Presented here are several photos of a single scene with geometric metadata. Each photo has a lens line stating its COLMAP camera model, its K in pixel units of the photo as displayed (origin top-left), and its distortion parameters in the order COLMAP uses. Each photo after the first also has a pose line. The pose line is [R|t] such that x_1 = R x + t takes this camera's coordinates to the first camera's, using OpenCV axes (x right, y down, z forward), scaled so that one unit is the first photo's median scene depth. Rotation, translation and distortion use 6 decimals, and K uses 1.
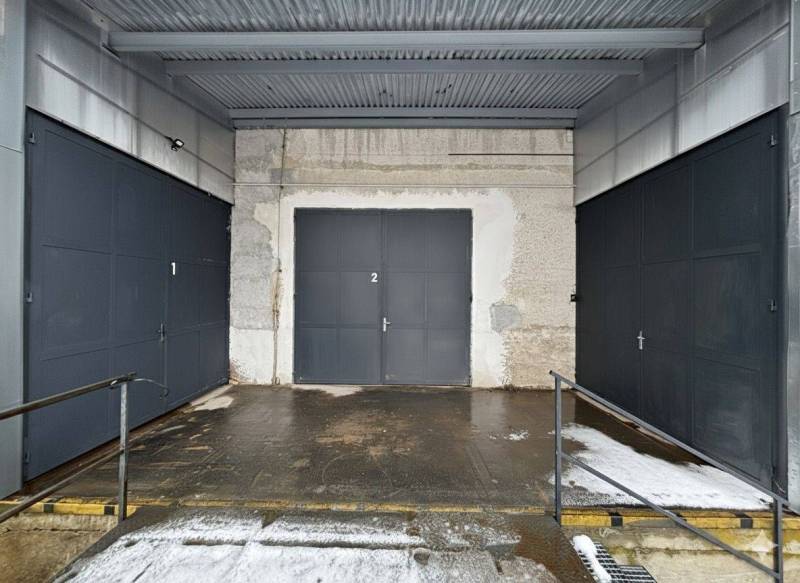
lens RADIAL K [[322.8, 0, 400.0], [0, 322.8, 291.5], [0, 0, 1]] dist [-0.000483, -0.000191]
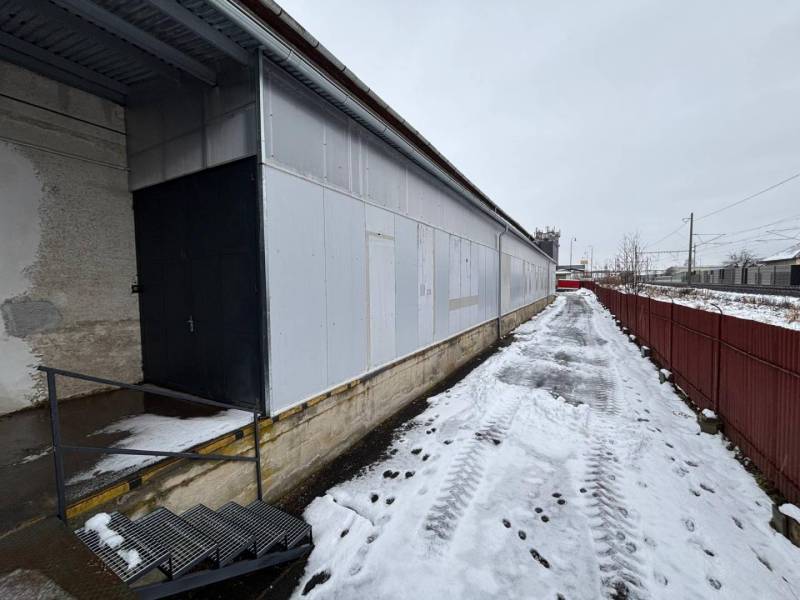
lens RADIAL K [[322.6, 0, 400.0], [0, 322.6, 300.0], [0, 0, 1]] dist [0.000176, 0.000096]
pose [[0.468245, -0.062062, 0.881417, 0.100723], [0.013829, 0.997923, 0.062918, 0.005667], [-0.883491, -0.017272, 0.468130, -0.239319]]
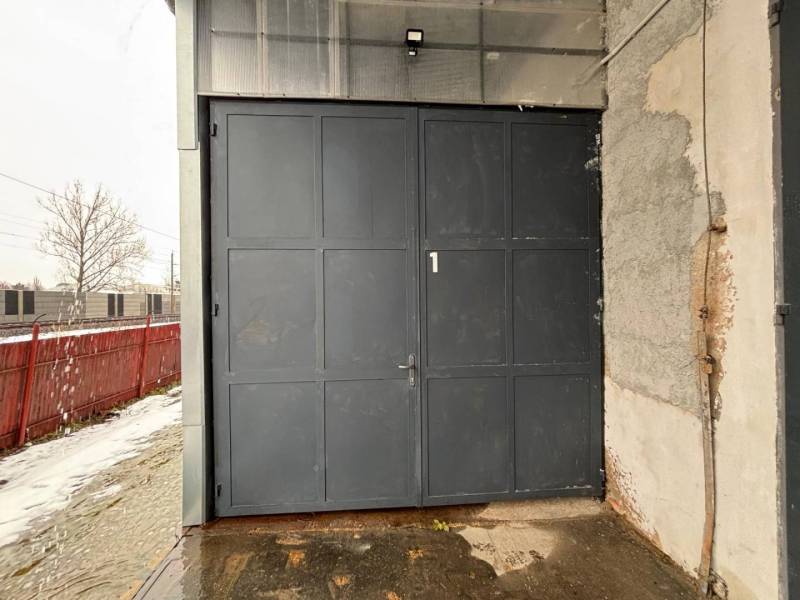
lens RADIAL K [[322.6, 0, 400.0], [0, 322.6, 300.0], [0, 0, 1]] dist [0.000176, 0.000096]
pose [[0.101973, -0.011121, -0.994725, -0.099864], [0.010082, 0.999898, -0.010145, 0.001556], [0.994736, -0.008995, 0.102074, 0.668785]]
